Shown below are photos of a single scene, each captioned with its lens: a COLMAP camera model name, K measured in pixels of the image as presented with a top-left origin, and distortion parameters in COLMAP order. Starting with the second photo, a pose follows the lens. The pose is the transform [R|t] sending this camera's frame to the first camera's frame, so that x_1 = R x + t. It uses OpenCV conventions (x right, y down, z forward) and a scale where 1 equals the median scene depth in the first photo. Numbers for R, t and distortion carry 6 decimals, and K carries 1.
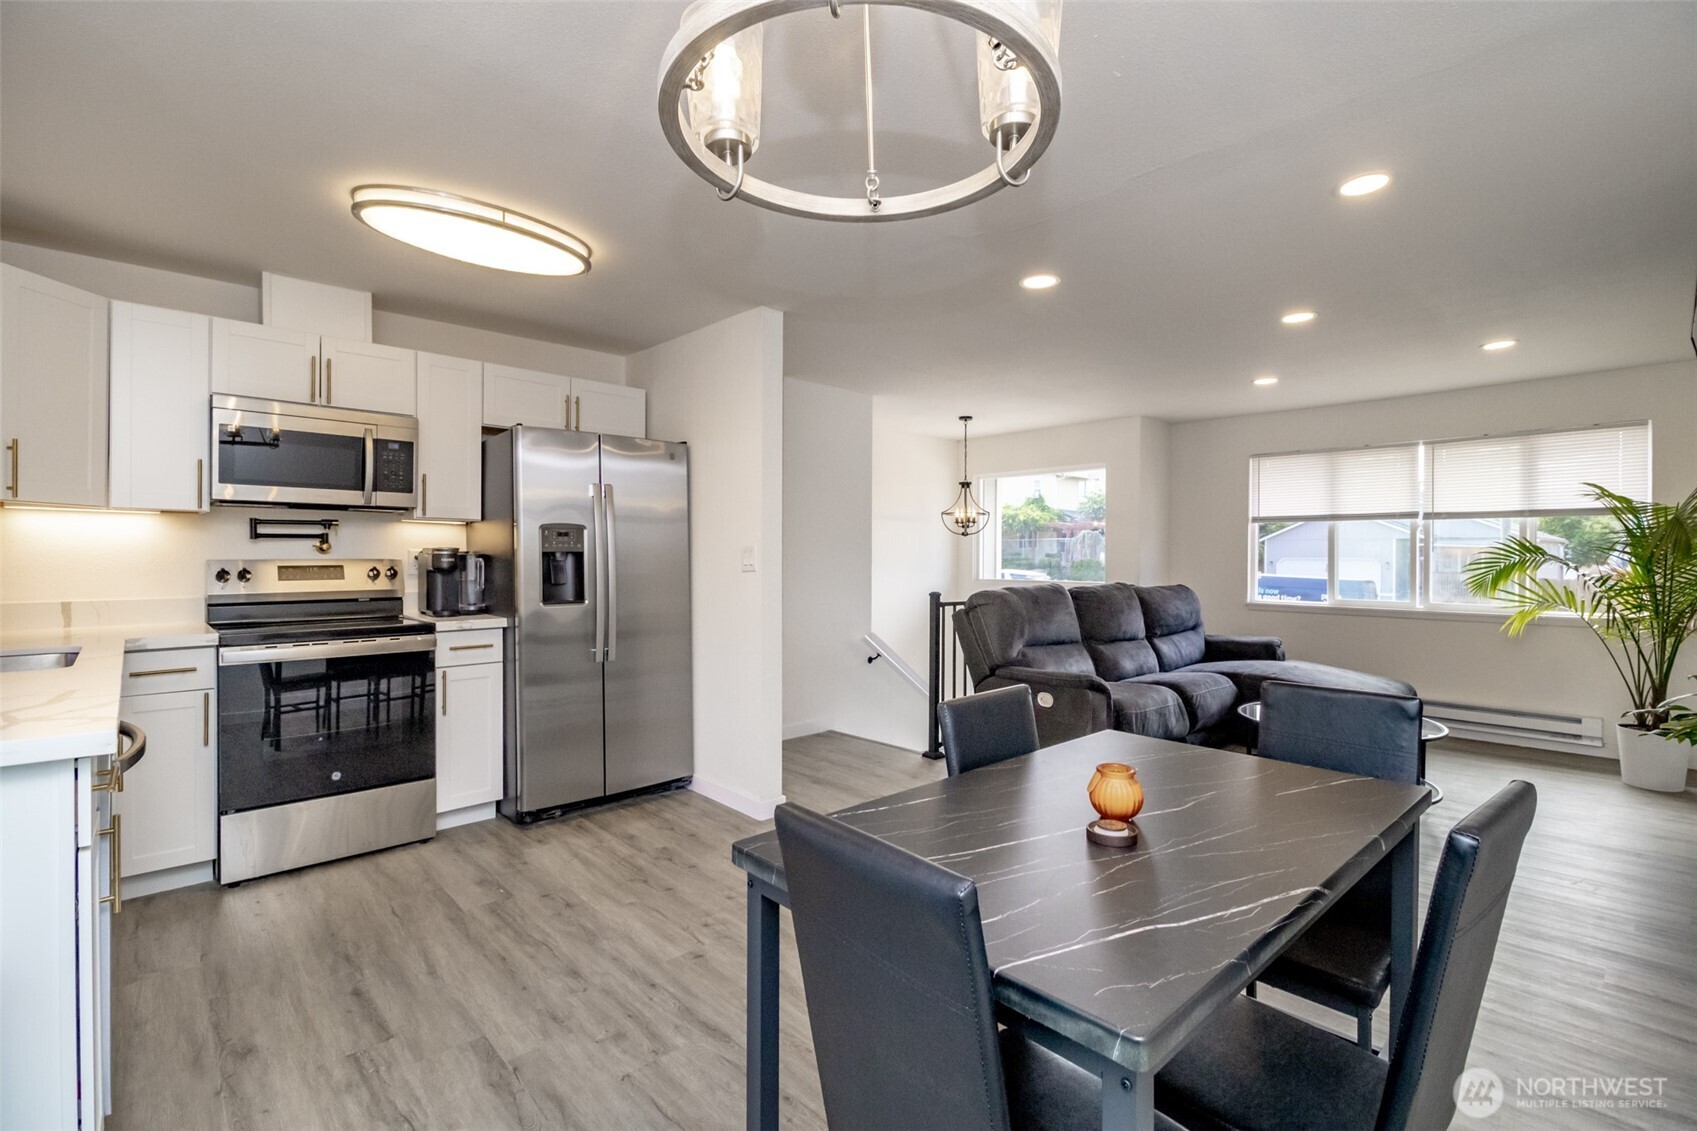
lens RADIAL K [[772.9, 0, 835.6], [0, 772.9, 559.3], [0, 0, 1]] dist [0.022148, -0.016634]
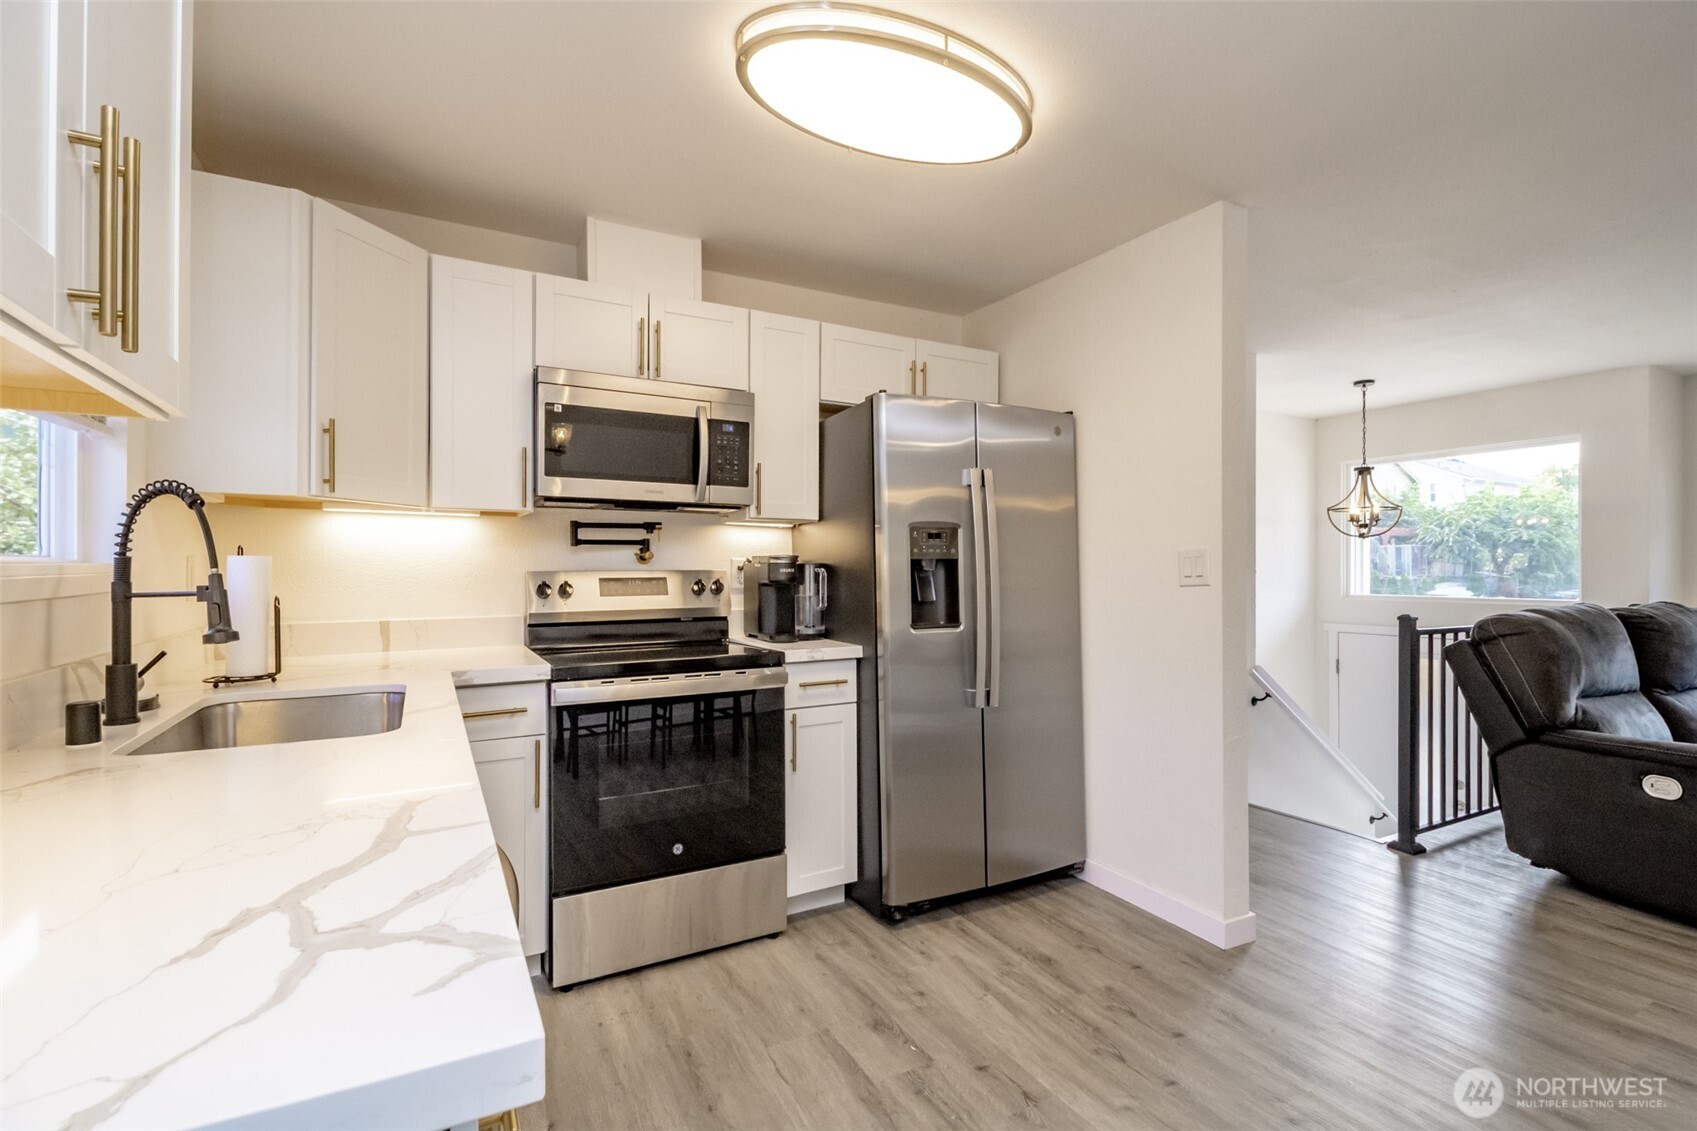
lens RADIAL K [[762.2, 0, 841.3], [0, 762.2, 568.9], [0, 0, 1]] dist [0.011865, -0.000463]
pose [[0.972966, -0.004154, -0.230913, -0.275147], [0.003189, 0.999985, -0.004550, 0.002849], [0.230928, 0.003691, 0.972964, 0.266132]]
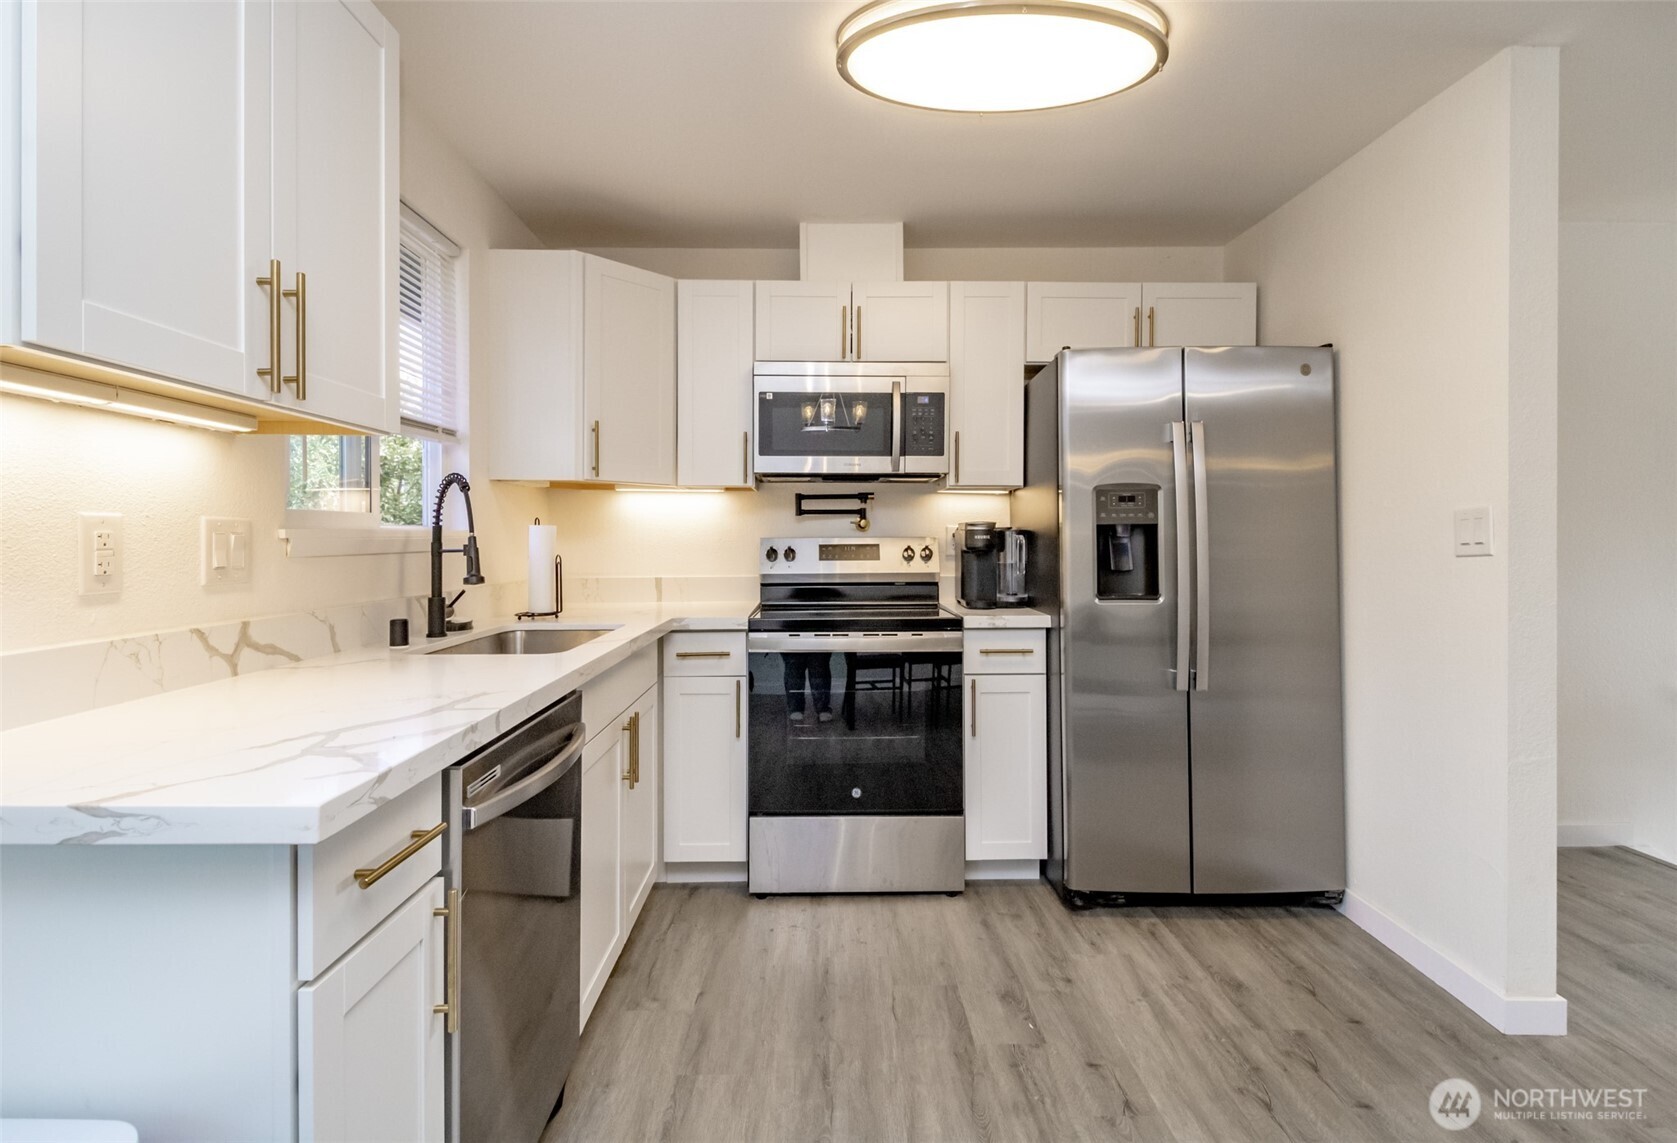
lens RADIAL K [[779.6, 0, 841.1], [0, 779.6, 545.3], [0, 0, 1]] dist [0.022121, -0.011838]
pose [[0.756489, 0.000741, -0.654006, -0.090903], [-0.000360, 1.000000, 0.000716, 0.008617], [0.654006, -0.000306, 0.756489, 0.313883]]
